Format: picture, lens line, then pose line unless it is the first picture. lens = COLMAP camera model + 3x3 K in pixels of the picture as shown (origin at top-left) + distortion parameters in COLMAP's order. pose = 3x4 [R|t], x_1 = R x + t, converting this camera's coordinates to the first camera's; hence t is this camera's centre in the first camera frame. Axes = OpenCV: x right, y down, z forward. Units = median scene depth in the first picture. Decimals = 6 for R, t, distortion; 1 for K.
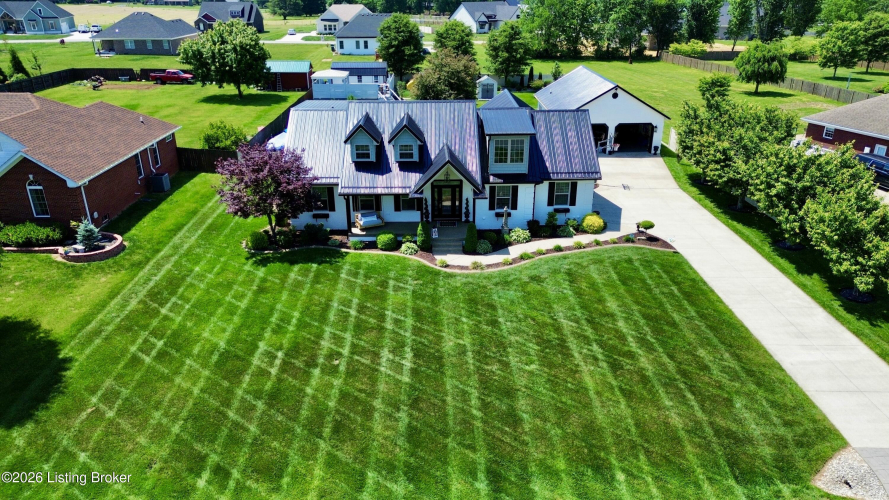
lens RADIAL K [[629.8, 0, 445.3], [0, 629.8, 251.4], [0, 0, 1]] dist [0.072161, -0.072393]
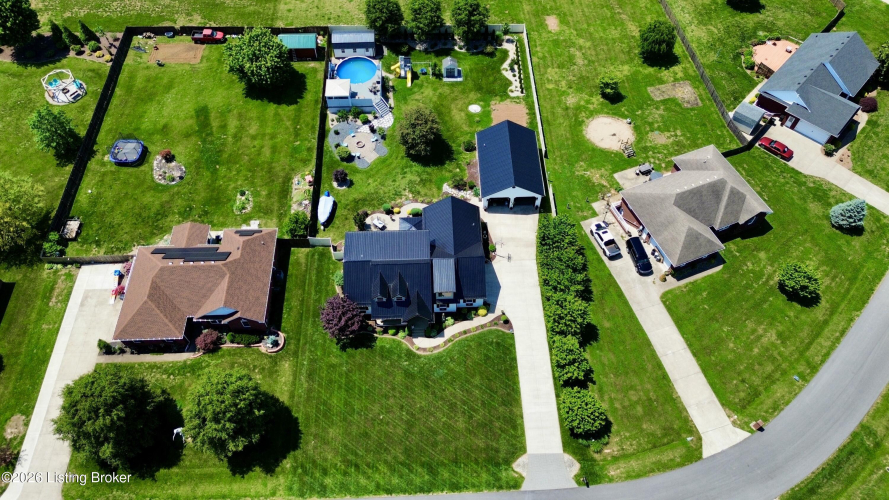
lens RADIAL K [[629.8, 0, 445.3], [0, 629.8, 251.4], [0, 0, 1]] dist [0.072161, -0.072393]
pose [[0.999853, -0.011768, 0.012480, 0.078512], [0.002960, 0.834990, 0.550257, -1.557461], [-0.016896, -0.550139, 0.834902, -0.814053]]
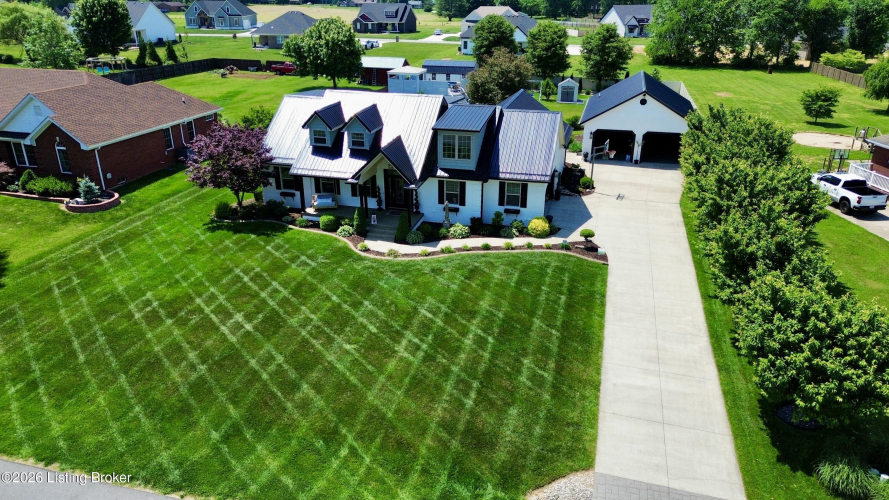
lens RADIAL K [[629.8, 0, 445.3], [0, 629.8, 251.4], [0, 0, 1]] dist [0.072161, -0.072393]
pose [[0.960843, 0.111728, -0.253570, 0.366663], [-0.112965, 0.993551, 0.009722, 0.000037], [0.253021, 0.019304, 0.967268, 0.021620]]
